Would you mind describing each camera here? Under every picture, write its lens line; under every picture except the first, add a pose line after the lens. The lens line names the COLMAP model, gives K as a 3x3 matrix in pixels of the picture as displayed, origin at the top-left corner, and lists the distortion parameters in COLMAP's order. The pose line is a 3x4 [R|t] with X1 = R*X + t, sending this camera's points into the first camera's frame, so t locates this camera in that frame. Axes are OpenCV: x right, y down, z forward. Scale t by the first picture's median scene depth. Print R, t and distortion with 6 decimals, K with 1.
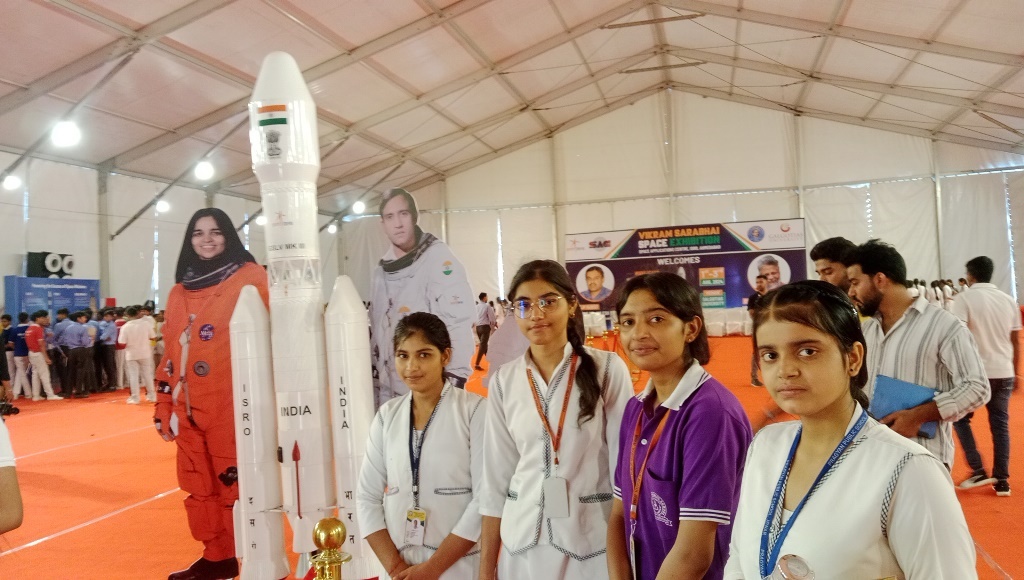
lens RADIAL K [[781.8, 0, 512.0], [0, 781.8, 290.0], [0, 0, 1]] dist [0.069637, -0.138304]
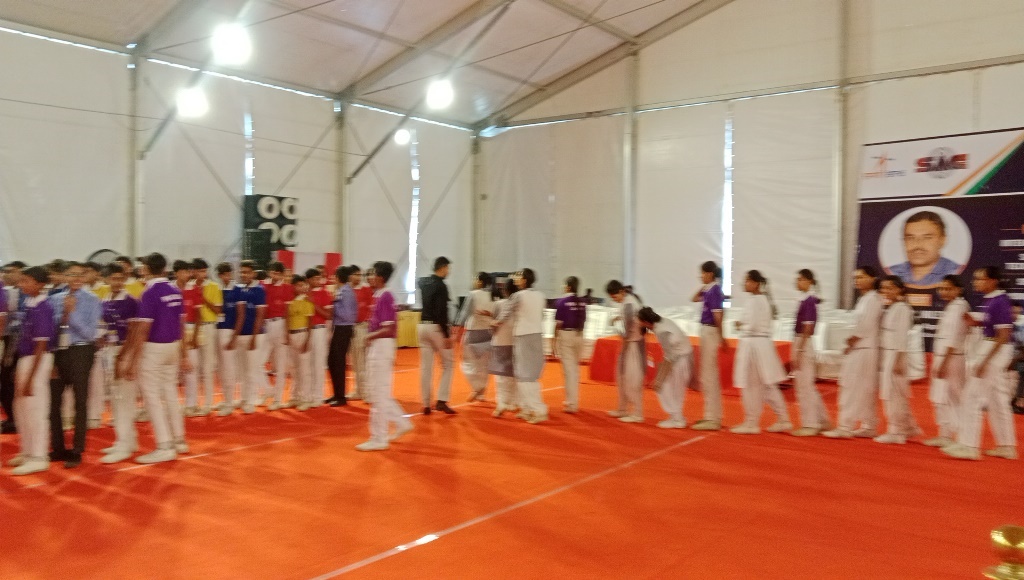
lens RADIAL K [[822.4, 0, 512.0], [0, 822.4, 290.0], [0, 0, 1]] dist [0.105129, -0.171256]
pose [[0.907517, 0.053387, -0.416608, 0.095467], [-0.033411, 0.997922, 0.055101, -0.003150], [0.418684, -0.036086, 0.907415, 0.465475]]
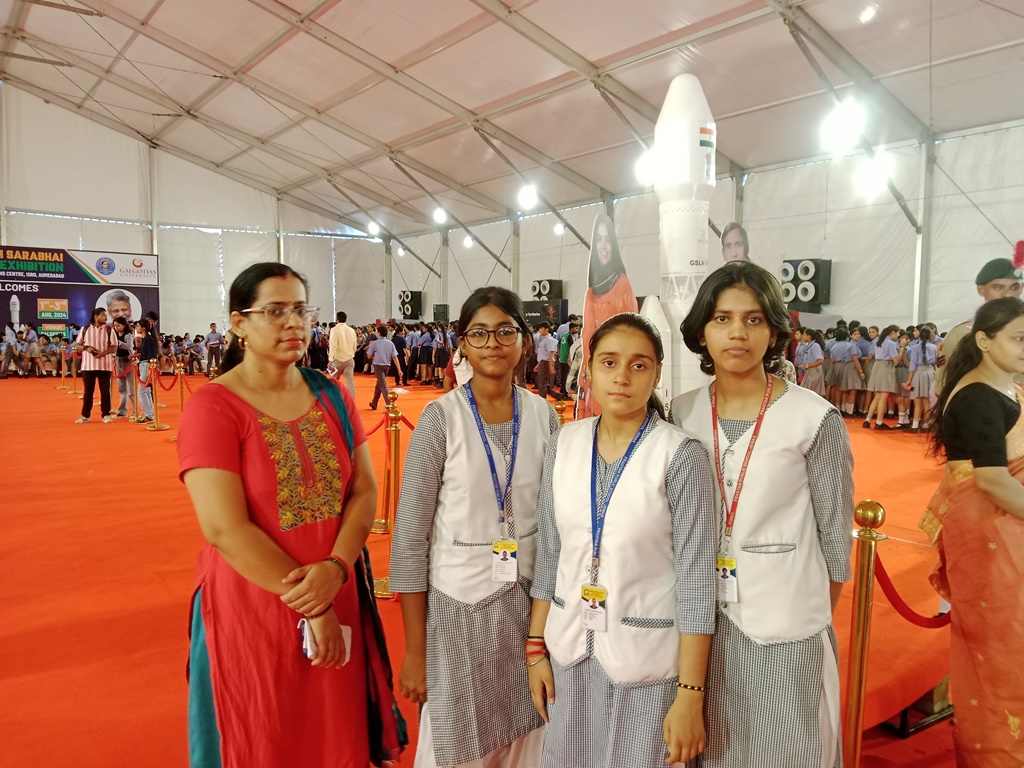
lens RADIAL K [[786.5, 0, 512.0], [0, 786.5, 384.0], [0, 0, 1]] dist [0.000708, -0.040145]
pose [[0.636842, 0.000490, 0.770995, -0.095195], [-0.049798, 0.997938, 0.040500, 0.005978], [-0.769385, -0.064186, 0.635553, 0.037538]]
